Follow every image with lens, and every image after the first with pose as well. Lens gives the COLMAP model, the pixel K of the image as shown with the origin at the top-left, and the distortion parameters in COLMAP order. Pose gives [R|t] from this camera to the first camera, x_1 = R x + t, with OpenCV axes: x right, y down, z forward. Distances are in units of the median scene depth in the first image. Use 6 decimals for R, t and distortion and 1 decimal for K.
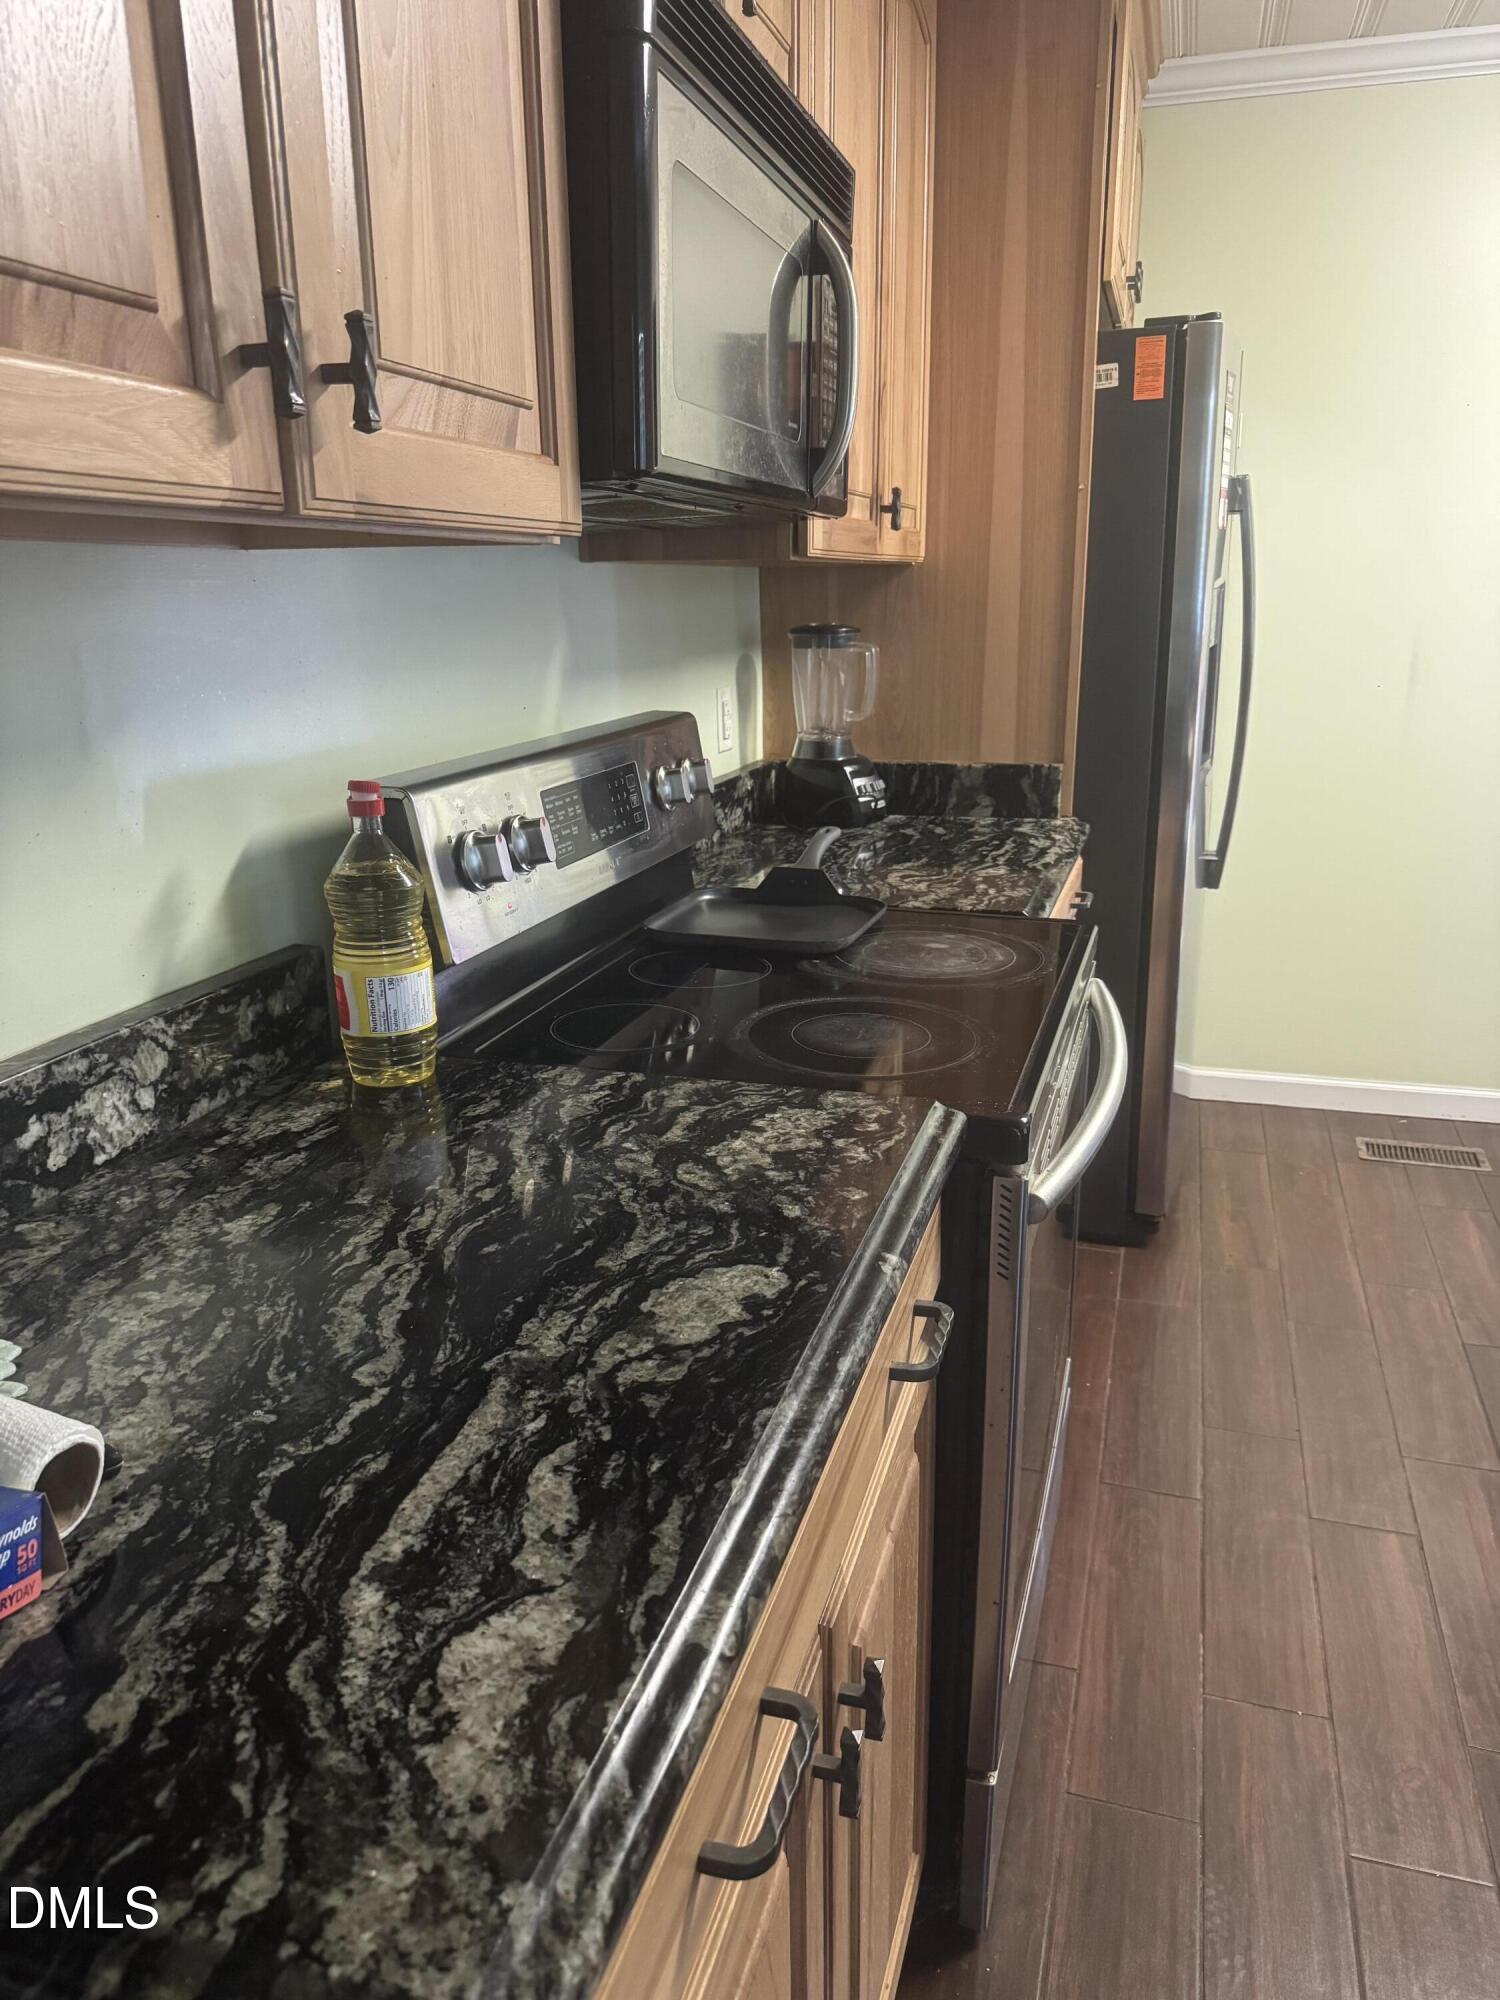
lens RADIAL K [[1418.3, 0, 758.9], [0, 1418.3, 1004.5], [0, 0, 1]] dist [0.014376, -0.018047]
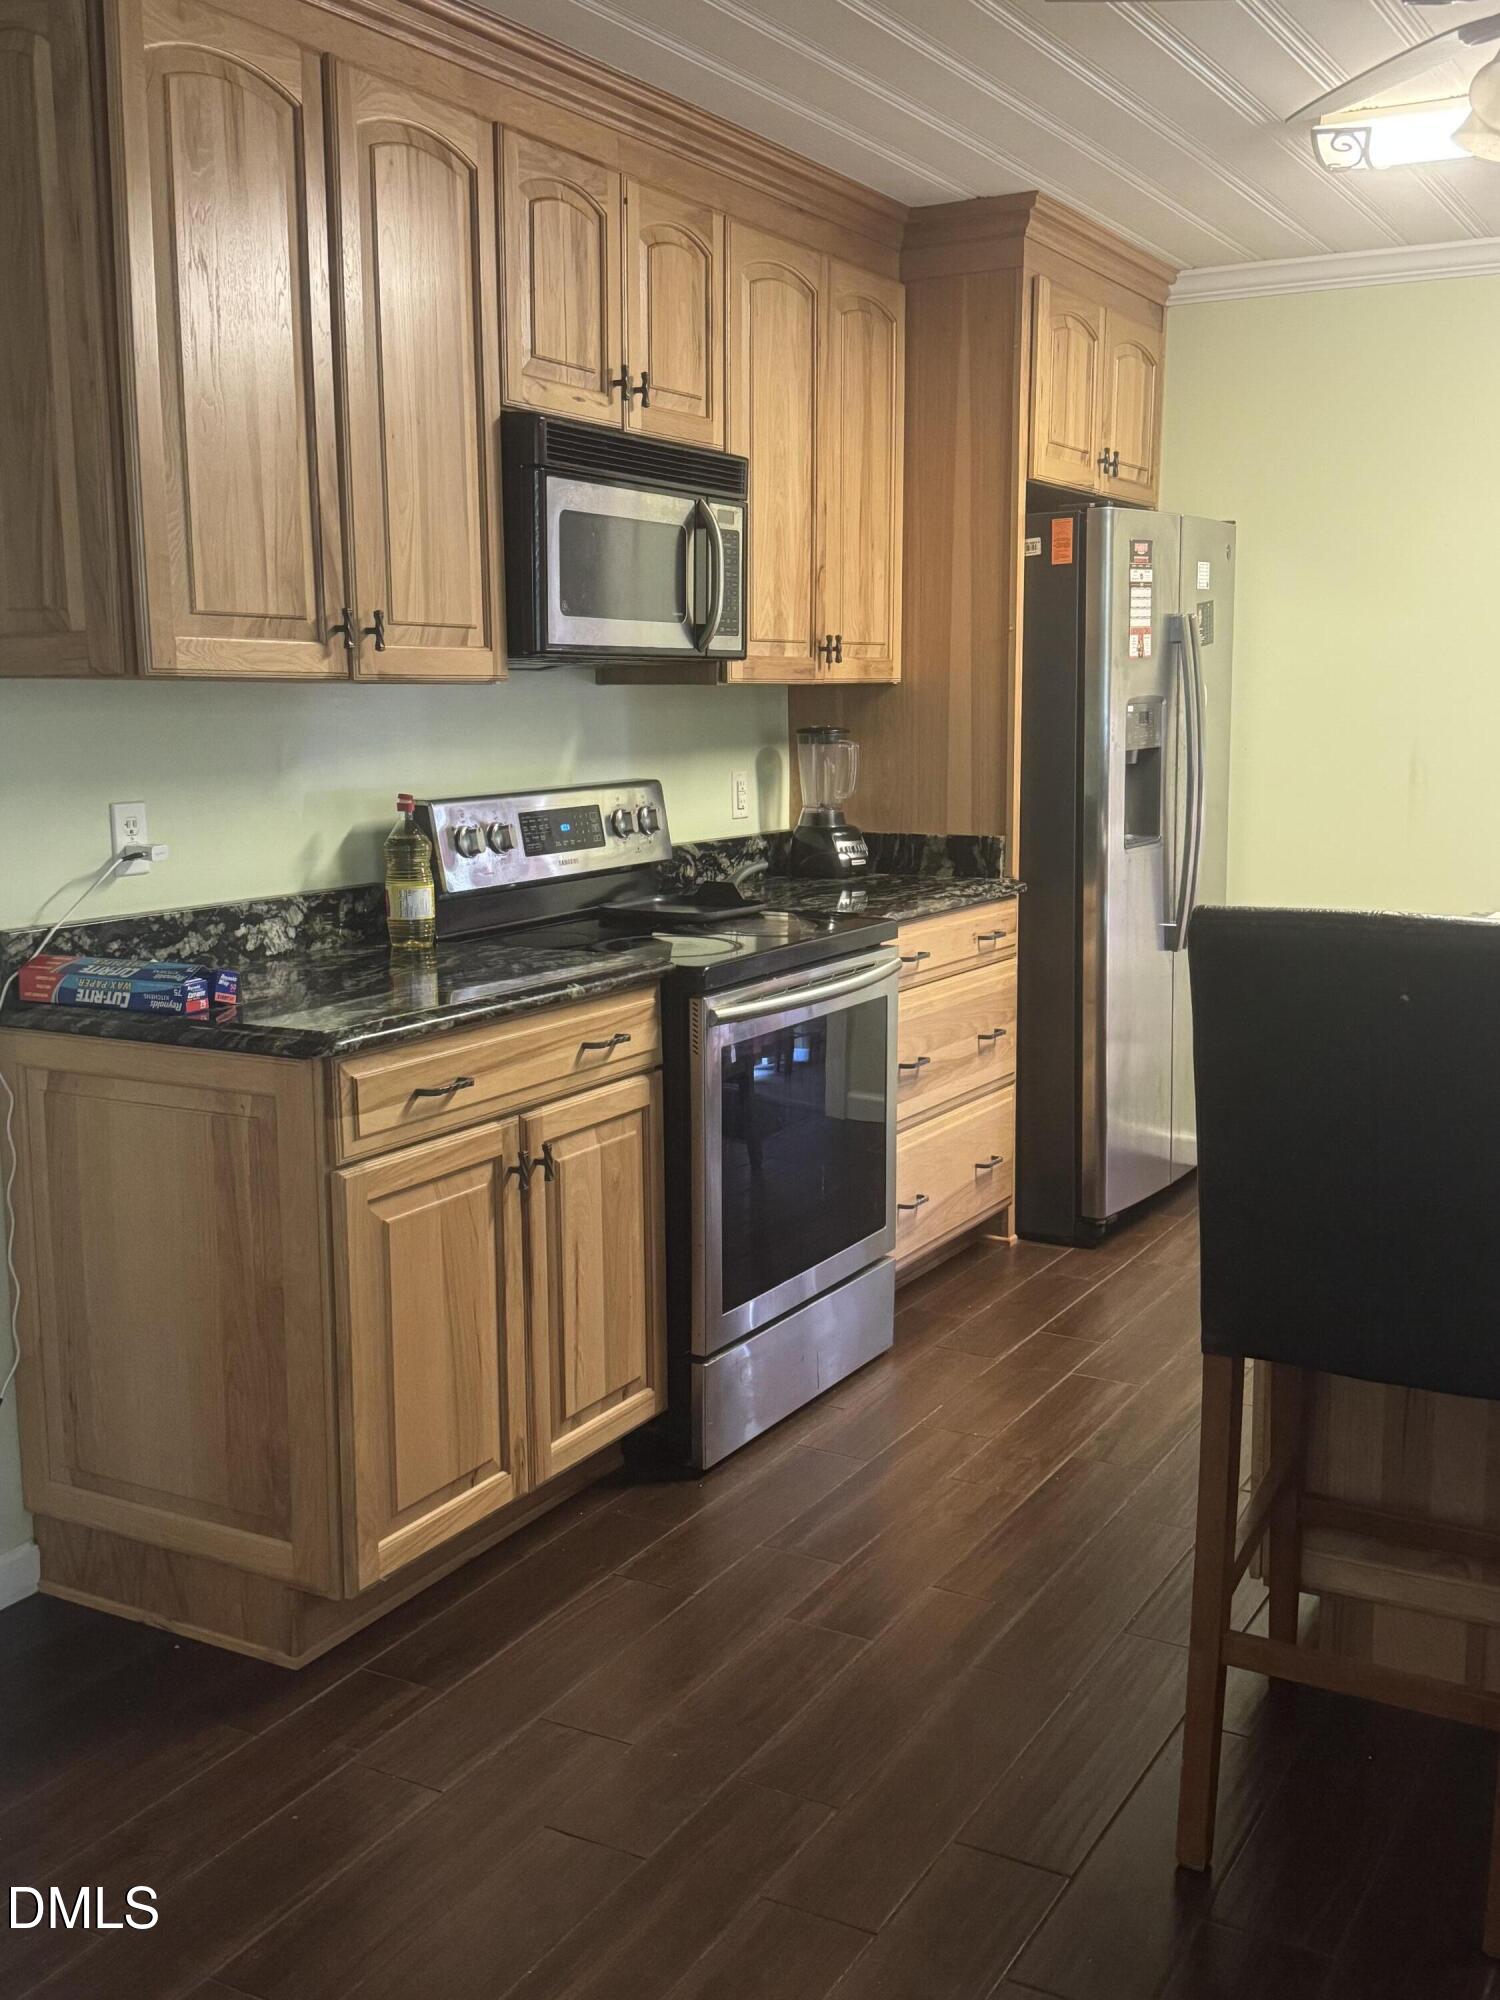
lens RADIAL K [[2035.9, 0, 754.6], [0, 2035.9, 1018.6], [0, 0, 1]] dist [0.072459, 0.000000]
pose [[0.971463, 0.045149, -0.232853, 0.881962], [-0.072865, 0.991052, -0.111832, 0.440727], [0.225721, 0.125608, 0.966060, -1.640035]]
